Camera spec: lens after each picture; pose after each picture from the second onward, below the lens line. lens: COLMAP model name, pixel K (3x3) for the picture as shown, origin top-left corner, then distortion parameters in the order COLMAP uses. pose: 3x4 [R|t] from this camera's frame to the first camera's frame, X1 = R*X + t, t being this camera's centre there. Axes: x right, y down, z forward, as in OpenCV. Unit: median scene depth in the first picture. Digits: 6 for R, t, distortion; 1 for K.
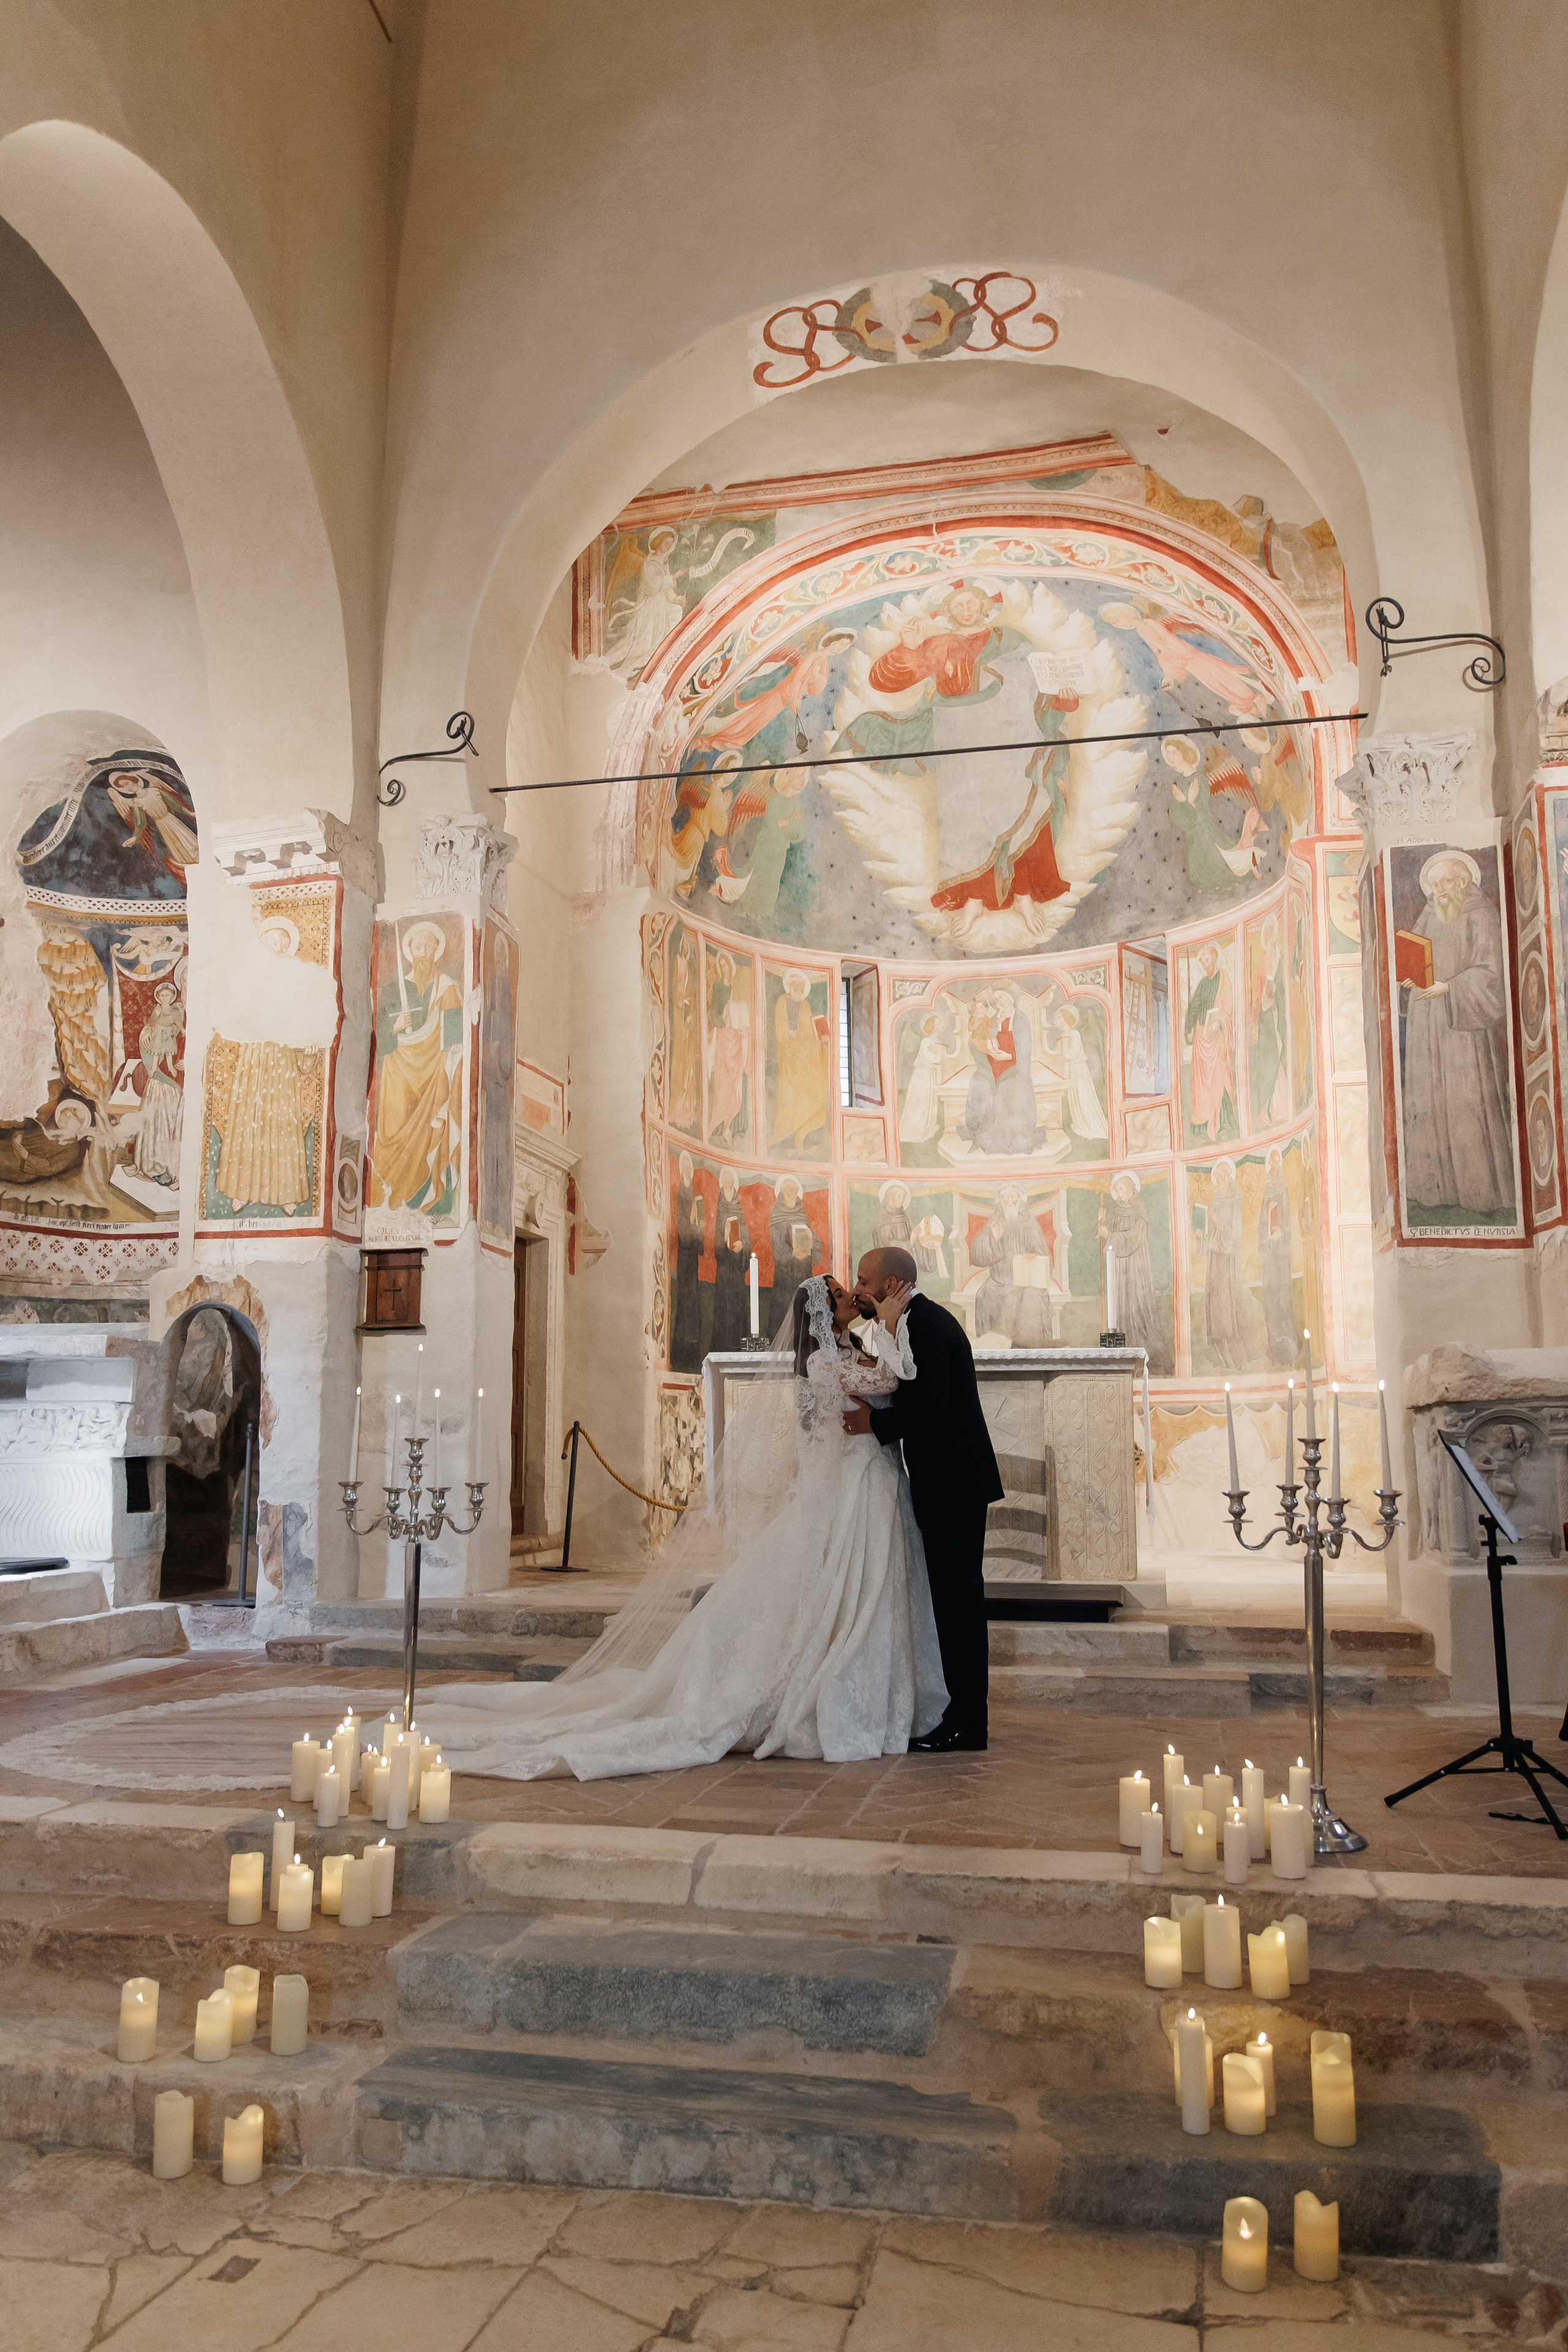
lens RADIAL K [[1714.8, 0, 783.5], [0, 1714.8, 1228.6], [0, 0, 1]] dist [0.003253, 0.002107]
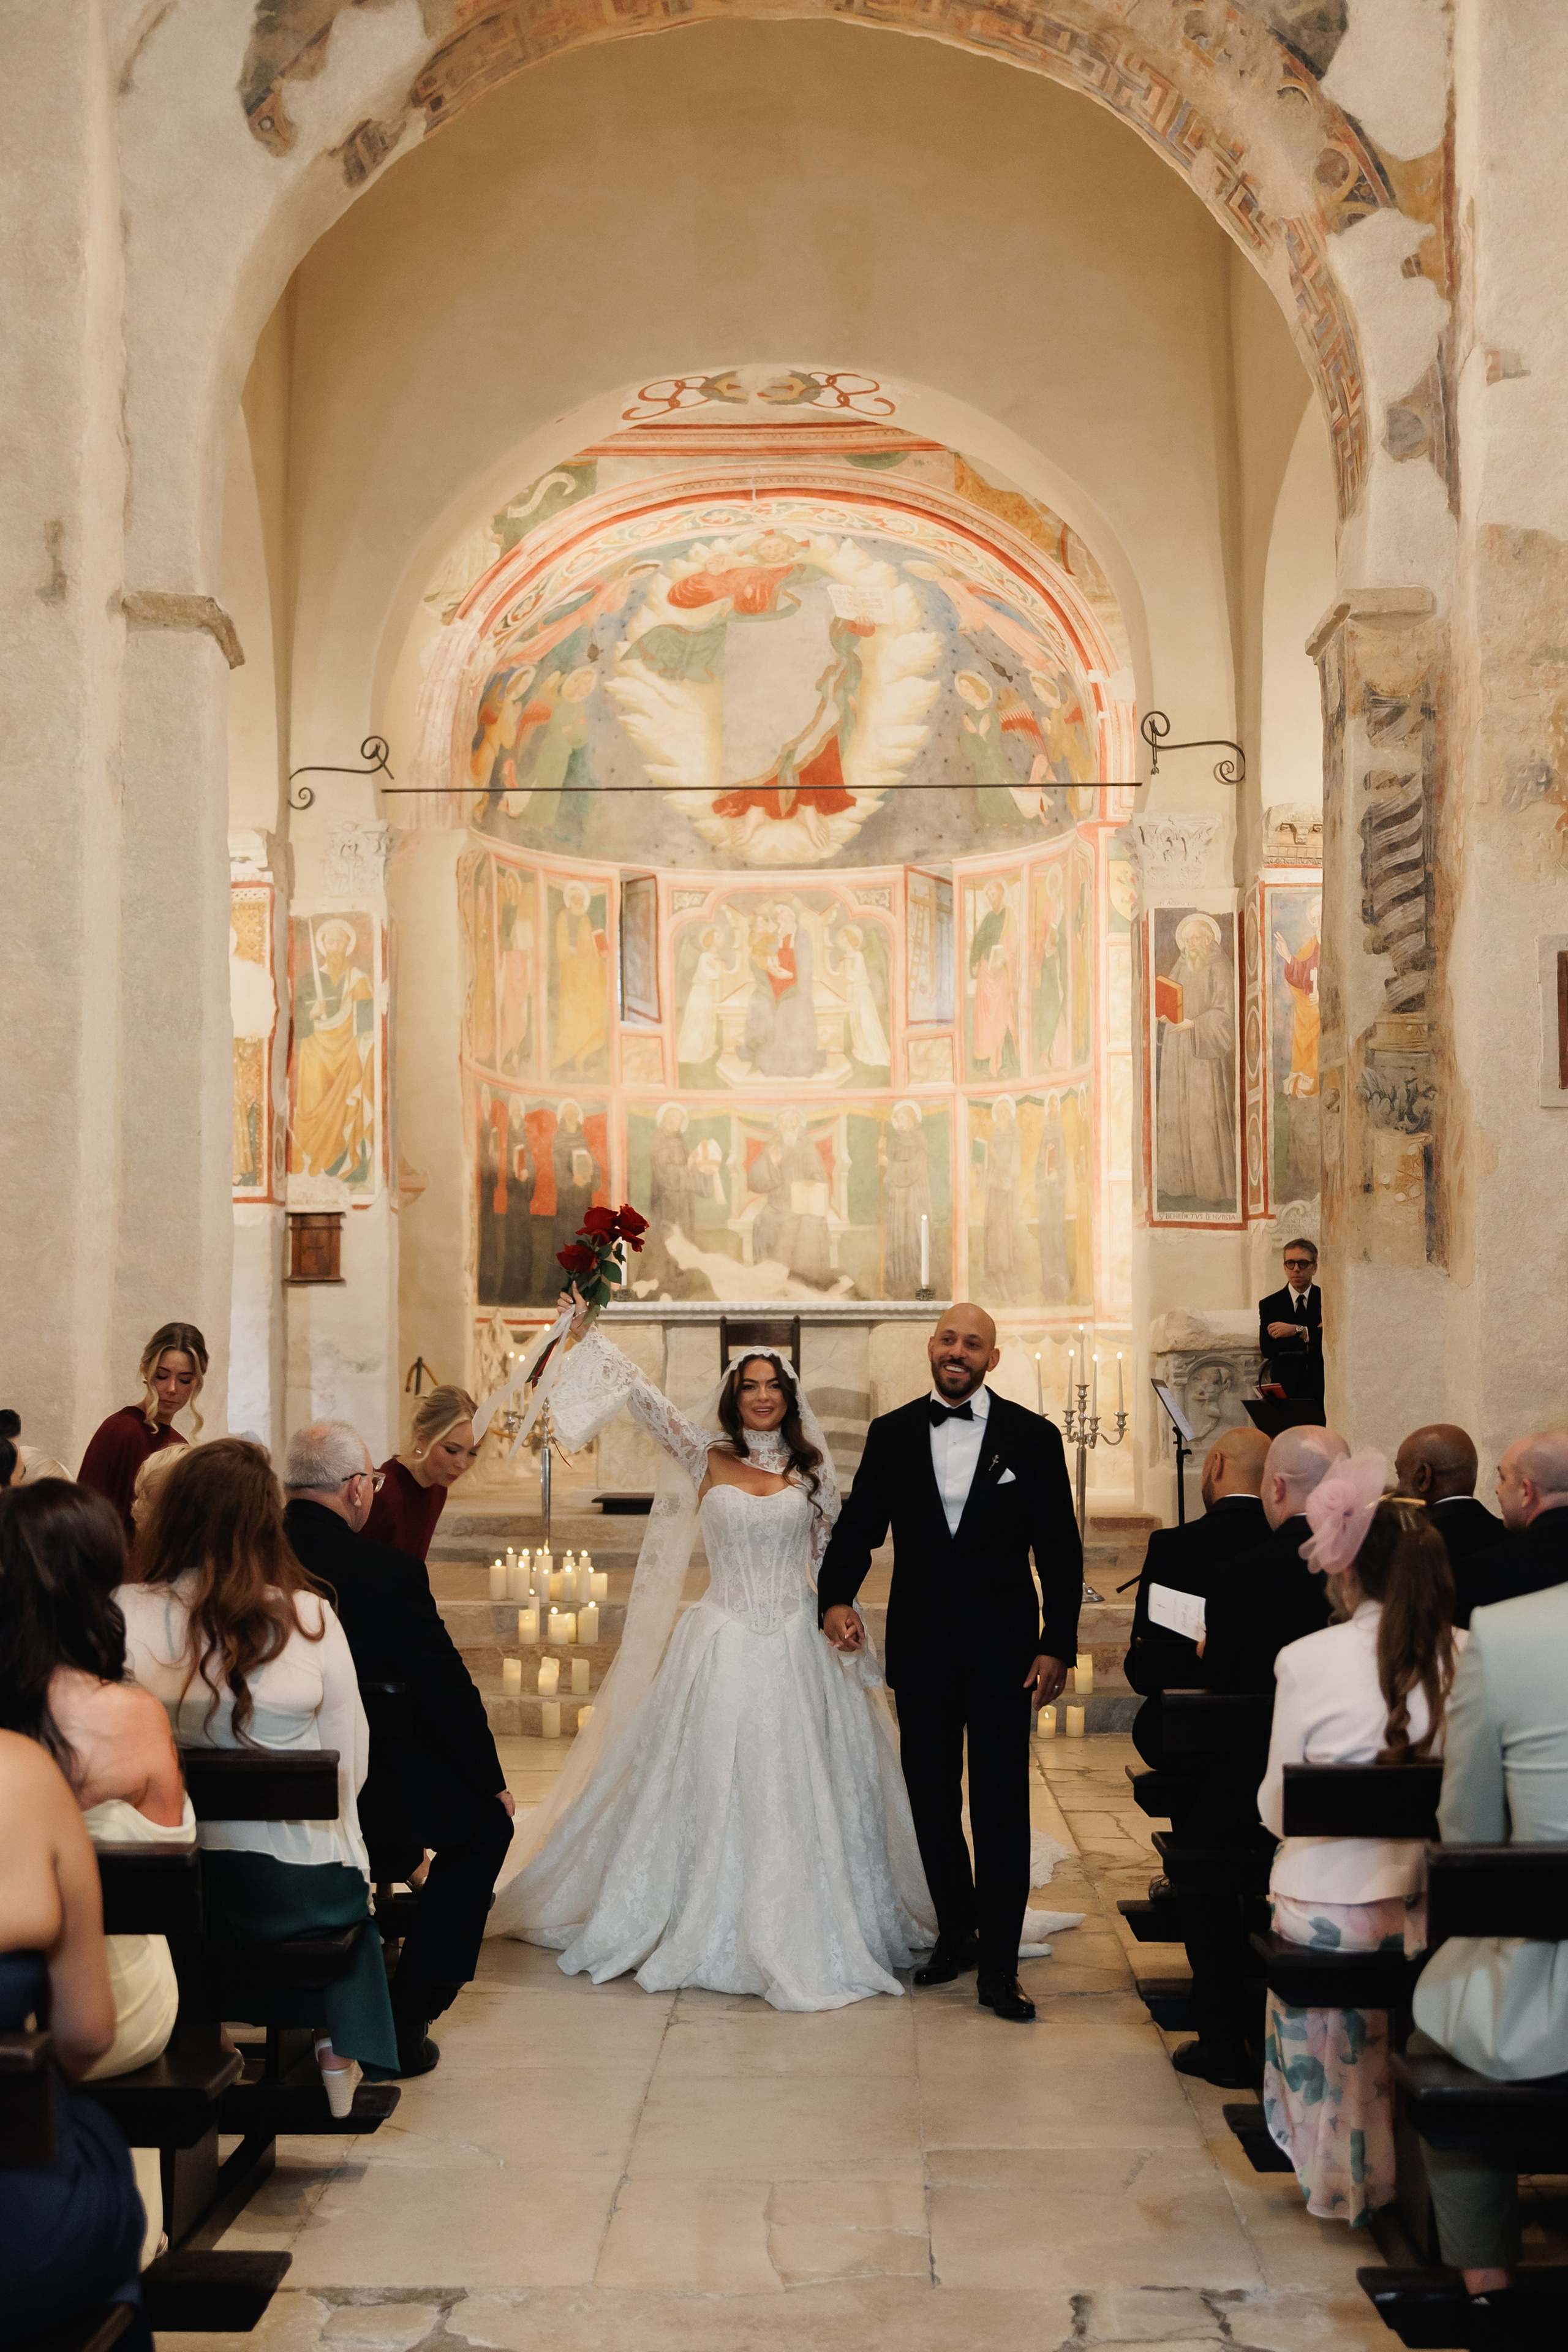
lens RADIAL K [[3001.8, 0, 774.2], [0, 3001.8, 1185.4], [0, 0, 1]] dist [0.000586, 0.000000]
pose [[0.980566, 0.009194, 0.195974, -0.313213], [-0.022885, 0.997443, 0.067708, -0.145316], [-0.194850, -0.070877, 0.978269, -0.998770]]
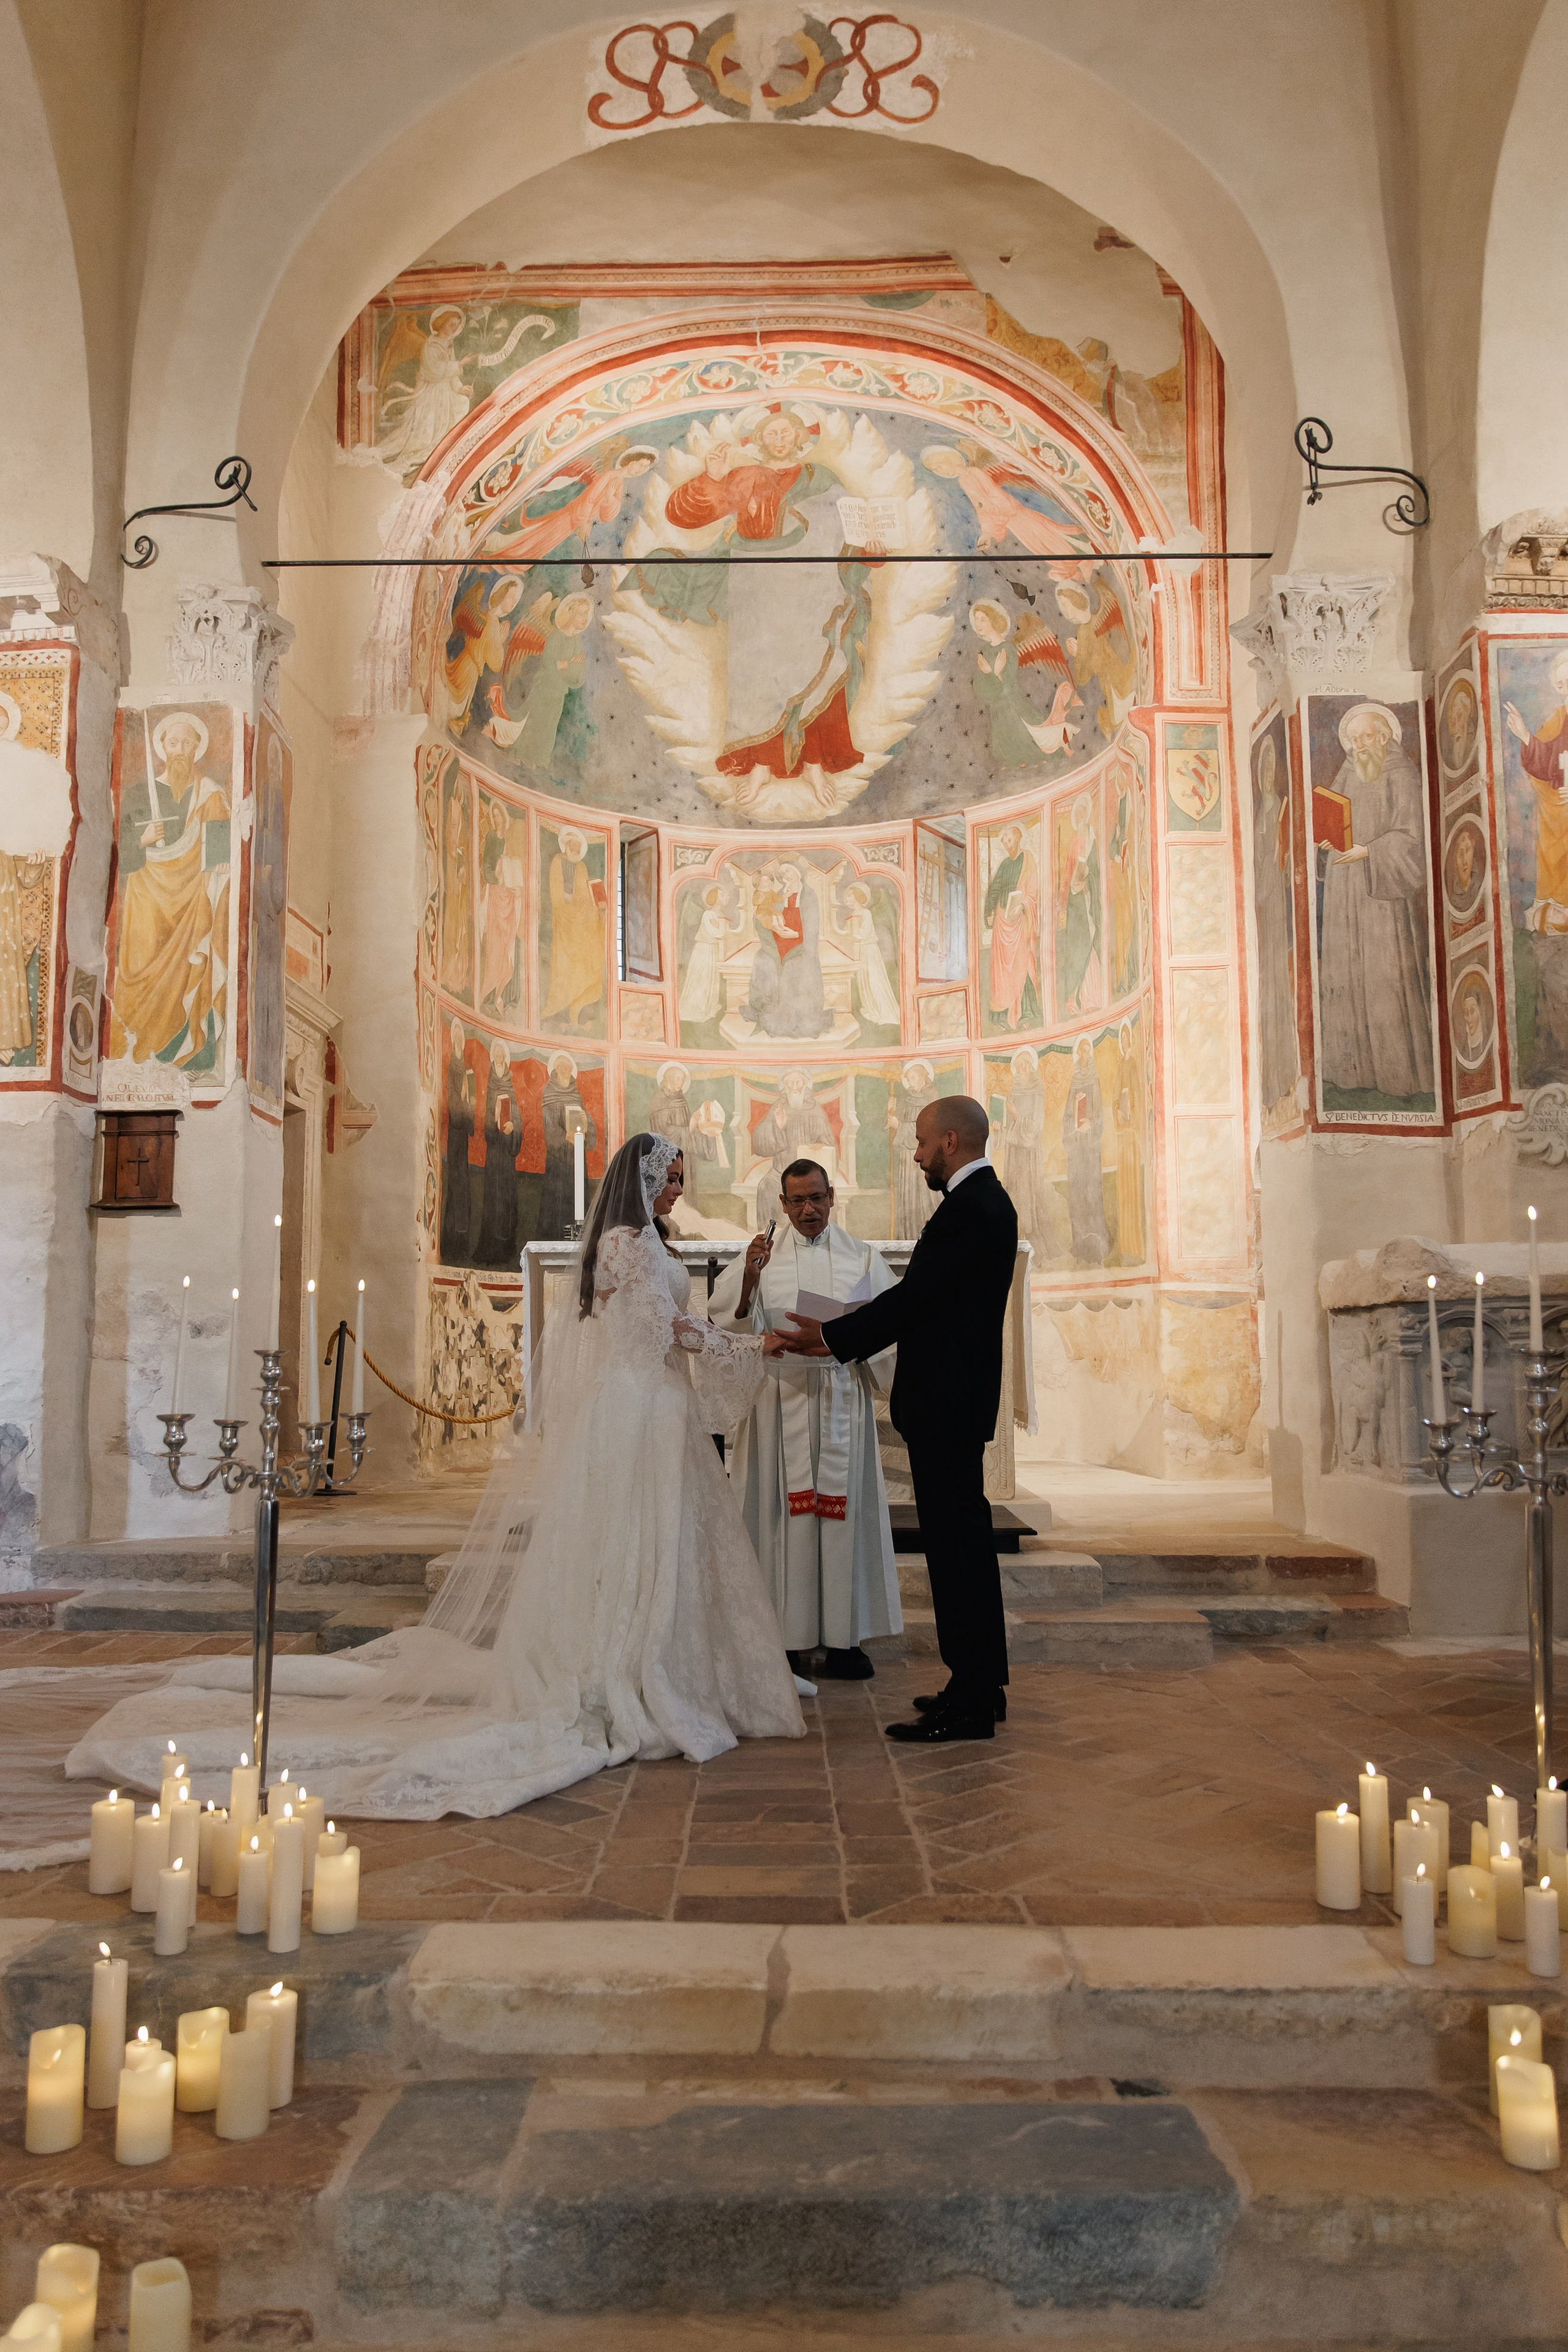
lens RADIAL K [[1640.0, 0, 772.1], [0, 1640.0, 1175.7], [0, 0, 1]] dist [-0.003039, -0.004657]
pose [[0.980654, 0.017987, 0.194920, -0.081972], [-0.022939, 0.999468, 0.023181, 0.017458], [-0.194400, -0.027204, 0.980545, 0.173783]]
